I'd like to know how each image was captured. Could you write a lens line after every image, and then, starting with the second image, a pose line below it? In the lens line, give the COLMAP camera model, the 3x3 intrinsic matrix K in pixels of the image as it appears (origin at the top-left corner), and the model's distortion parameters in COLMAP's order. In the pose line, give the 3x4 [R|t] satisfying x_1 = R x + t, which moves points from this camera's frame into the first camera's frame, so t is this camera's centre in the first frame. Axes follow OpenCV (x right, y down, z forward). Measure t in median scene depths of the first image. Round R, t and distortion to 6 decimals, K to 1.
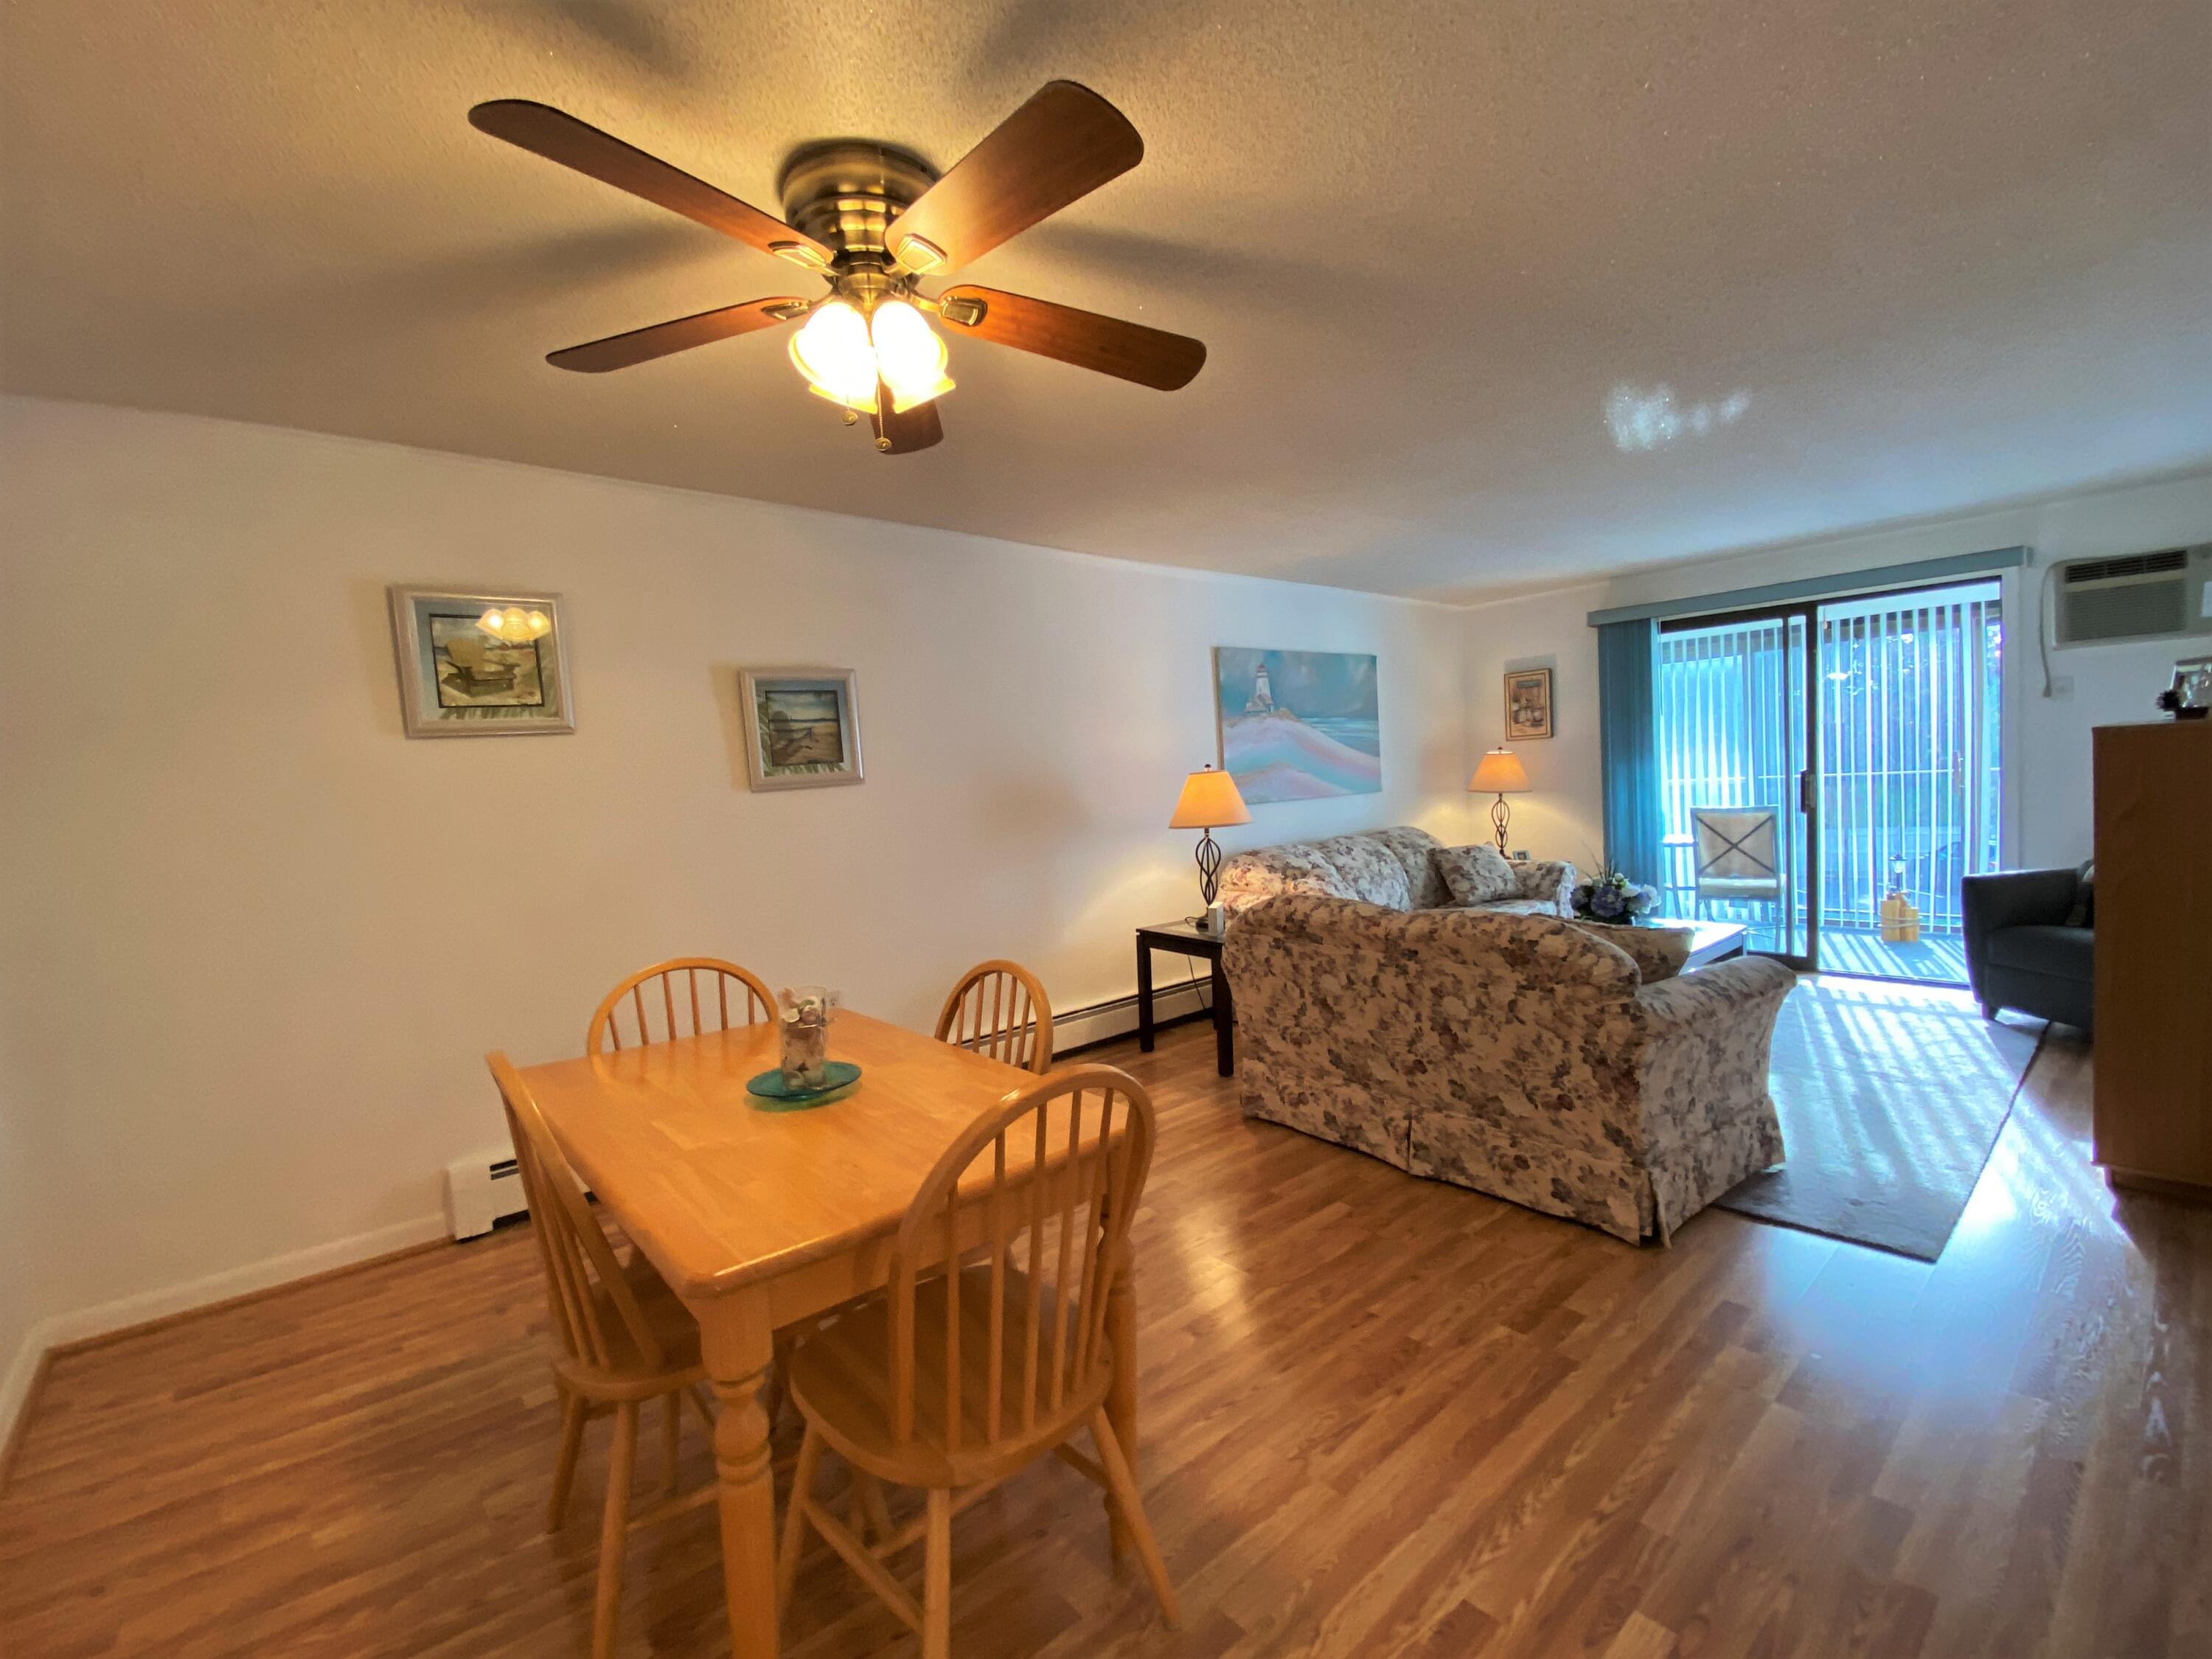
lens RADIAL K [[925.9, 0, 1101.9], [0, 925.9, 843.2], [0, 0, 1]] dist [0.021795, -0.016304]
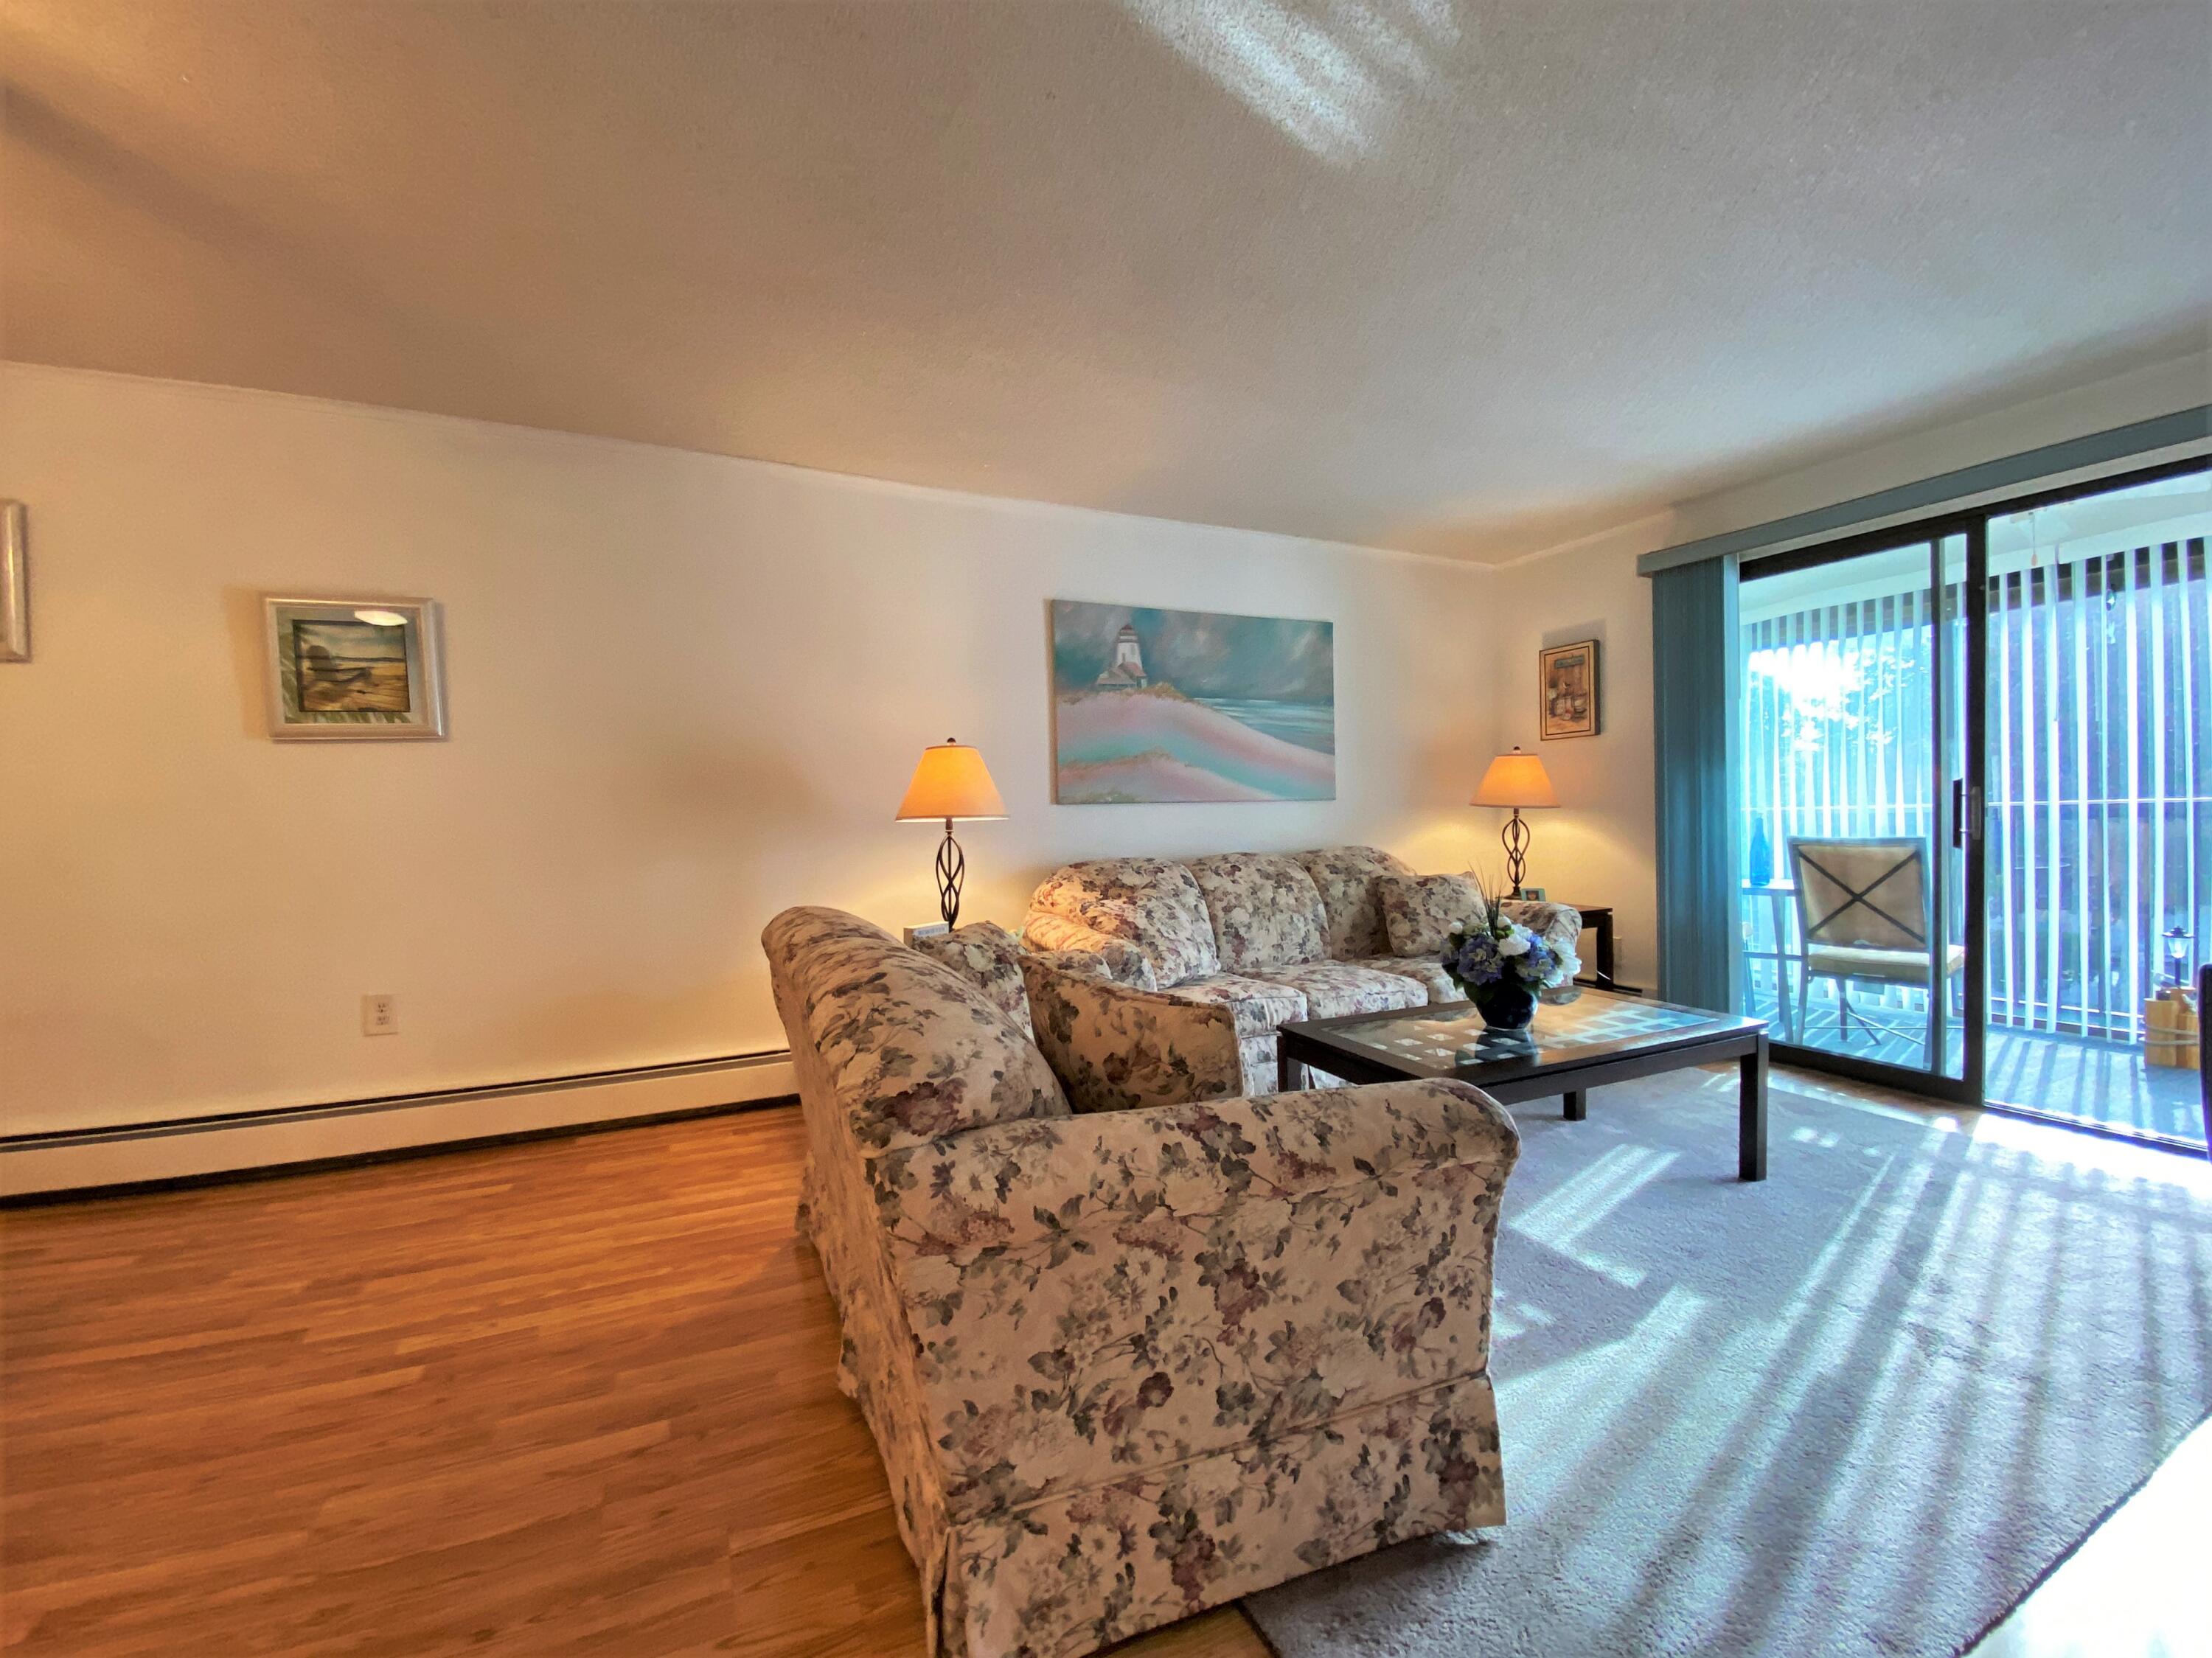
lens RADIAL K [[900.9, 0, 1112.0], [0, 900.9, 837.4], [0, 0, 1]] dist [0.034978, -0.025638]
pose [[0.967019, 0.043460, -0.250970, 0.518806], [-0.052985, 0.998104, -0.031318, 0.013622], [0.249133, 0.043583, 0.967488, 0.392099]]
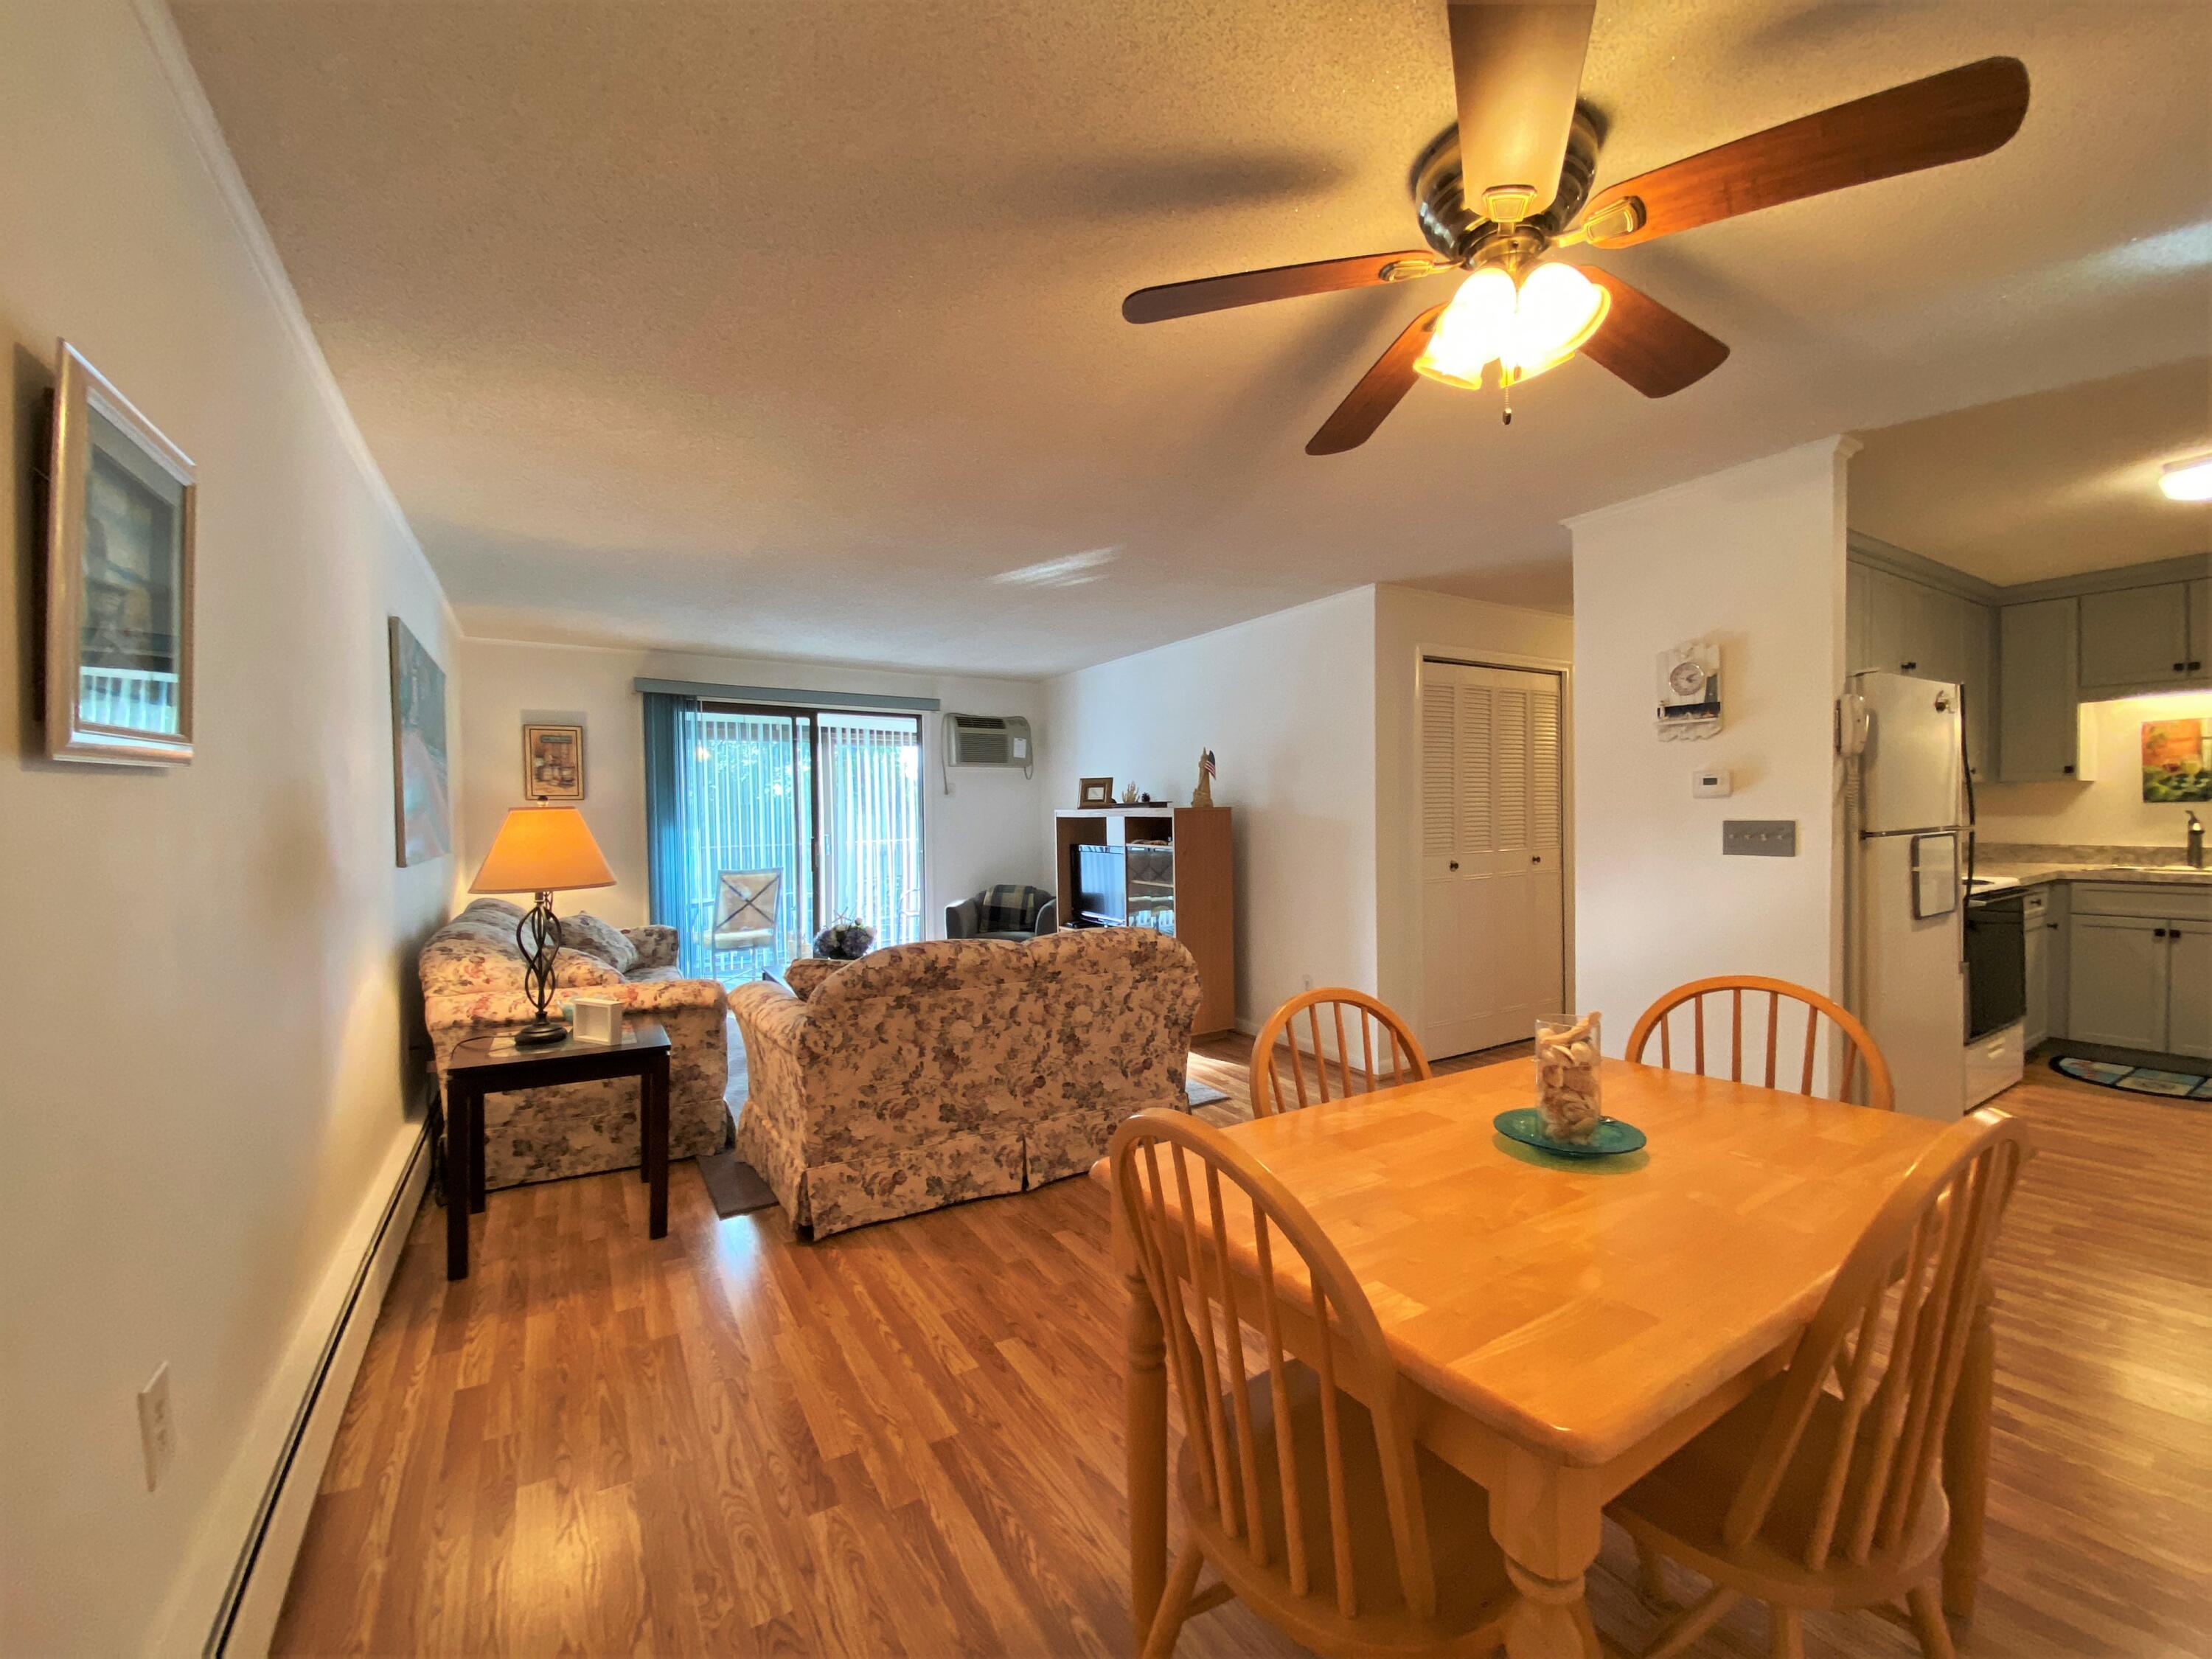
lens RADIAL K [[882.4, 0, 1104.3], [0, 882.4, 834.2], [0, 0, 1]] dist [0.022374, -0.021147]
pose [[0.151572, 0.032146, 0.987923, -0.553471], [0.077256, 0.996028, -0.044263, 0.002140], [-0.985423, 0.083031, 0.148486, 0.609890]]
